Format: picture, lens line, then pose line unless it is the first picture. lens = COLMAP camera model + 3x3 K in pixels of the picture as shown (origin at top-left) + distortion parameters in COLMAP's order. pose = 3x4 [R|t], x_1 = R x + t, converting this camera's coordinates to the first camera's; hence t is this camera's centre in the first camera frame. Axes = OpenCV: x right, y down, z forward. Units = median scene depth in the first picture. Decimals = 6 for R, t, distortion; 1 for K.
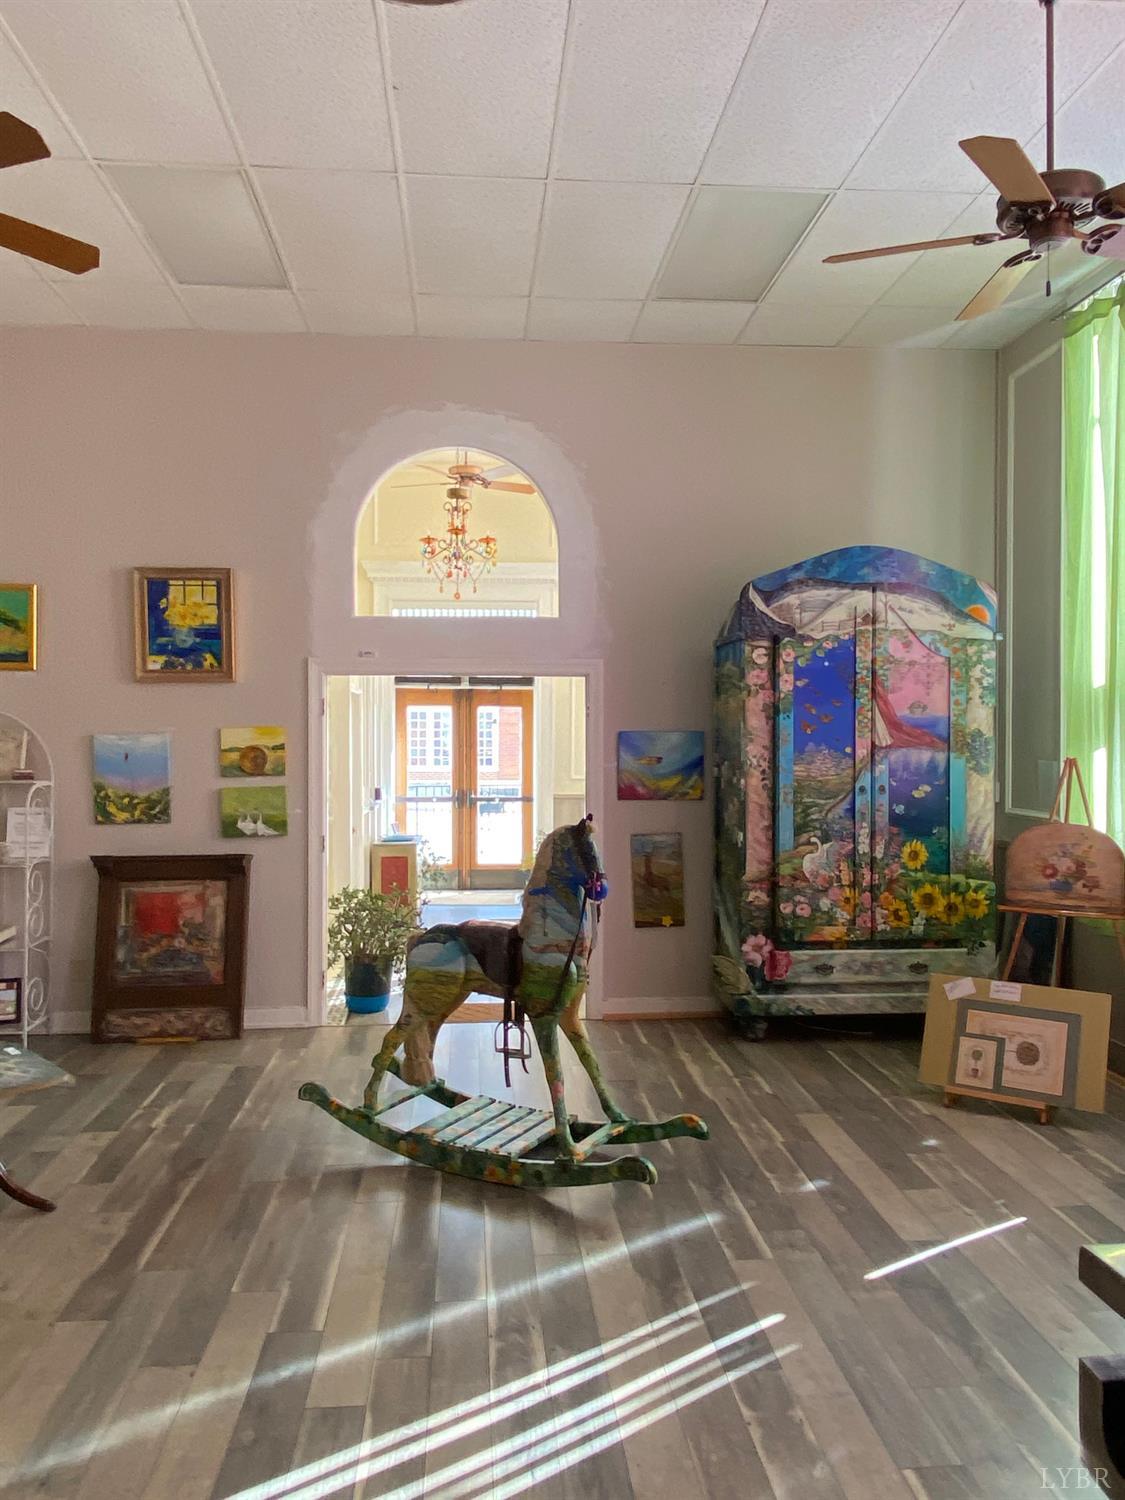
lens RADIAL K [[1083.7, 0, 556.7], [0, 1083.7, 748.6], [0, 0, 1]] dist [0.039251, 0.013530]
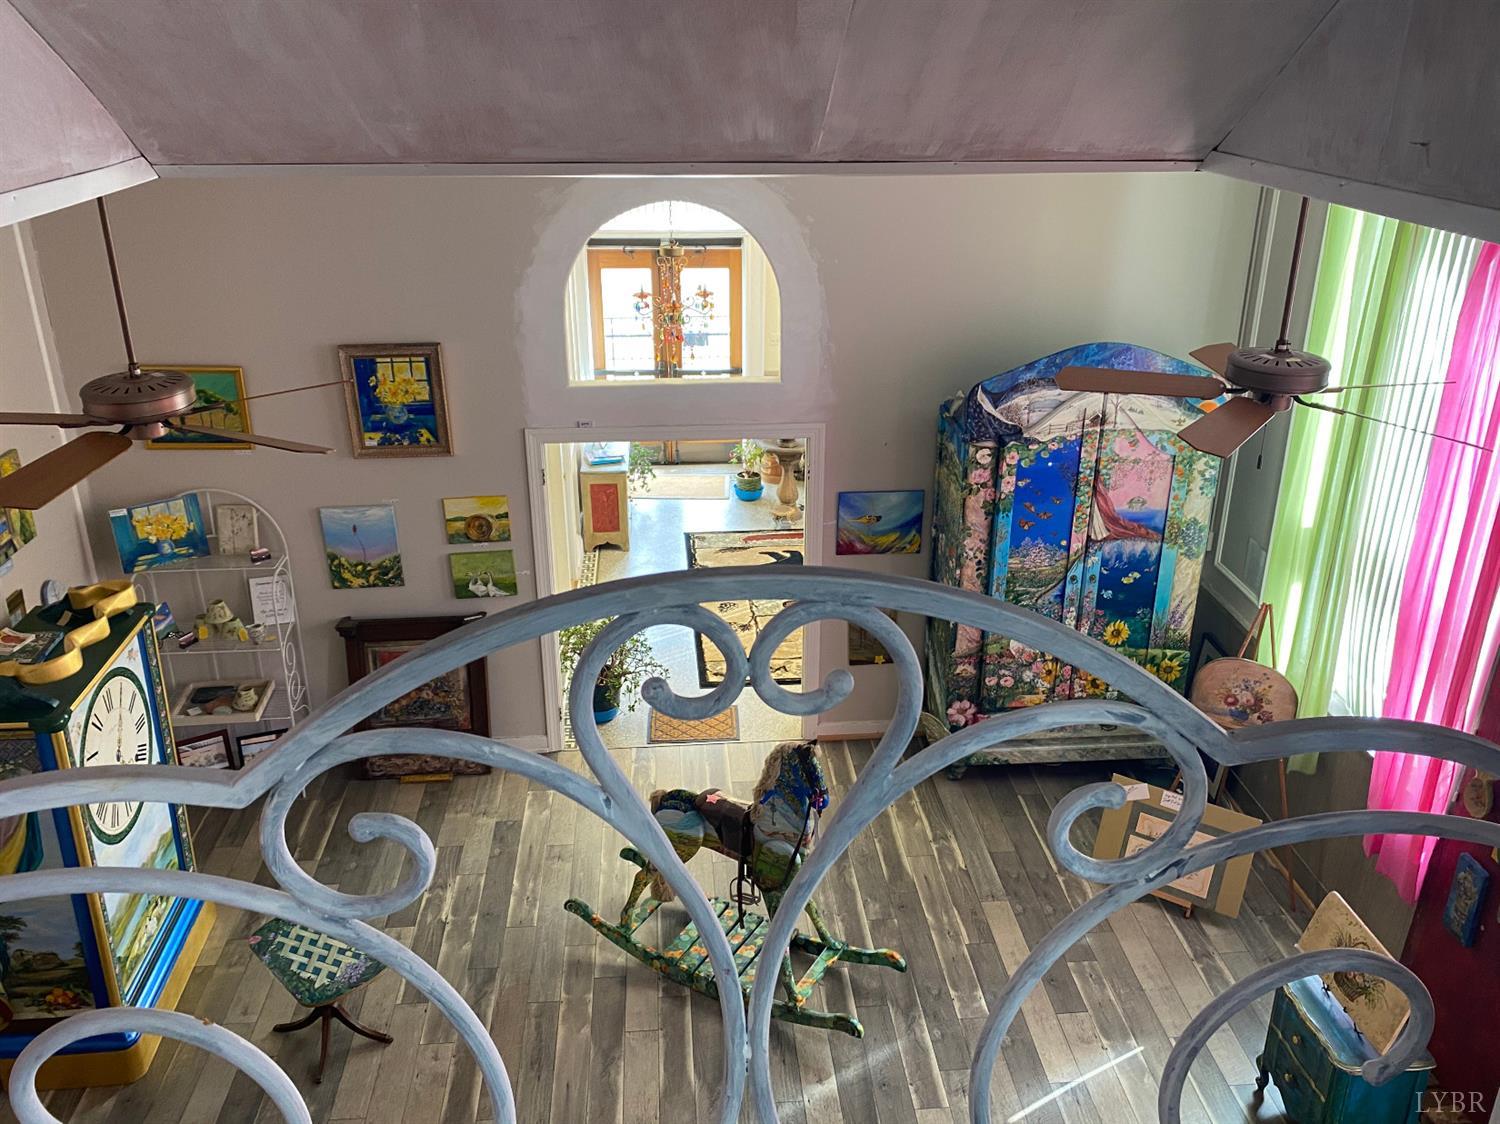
lens RADIAL K [[1231.5, 0, 752.5], [0, 1231.5, 558.5], [0, 0, 1]] dist [0.045337, -0.029589]
pose [[0.999999, 0.000364, -0.001356, -0.022958], [0.000189, 0.922272, 0.386541, -0.432286], [0.001392, -0.386541, 0.922271, -0.077830]]
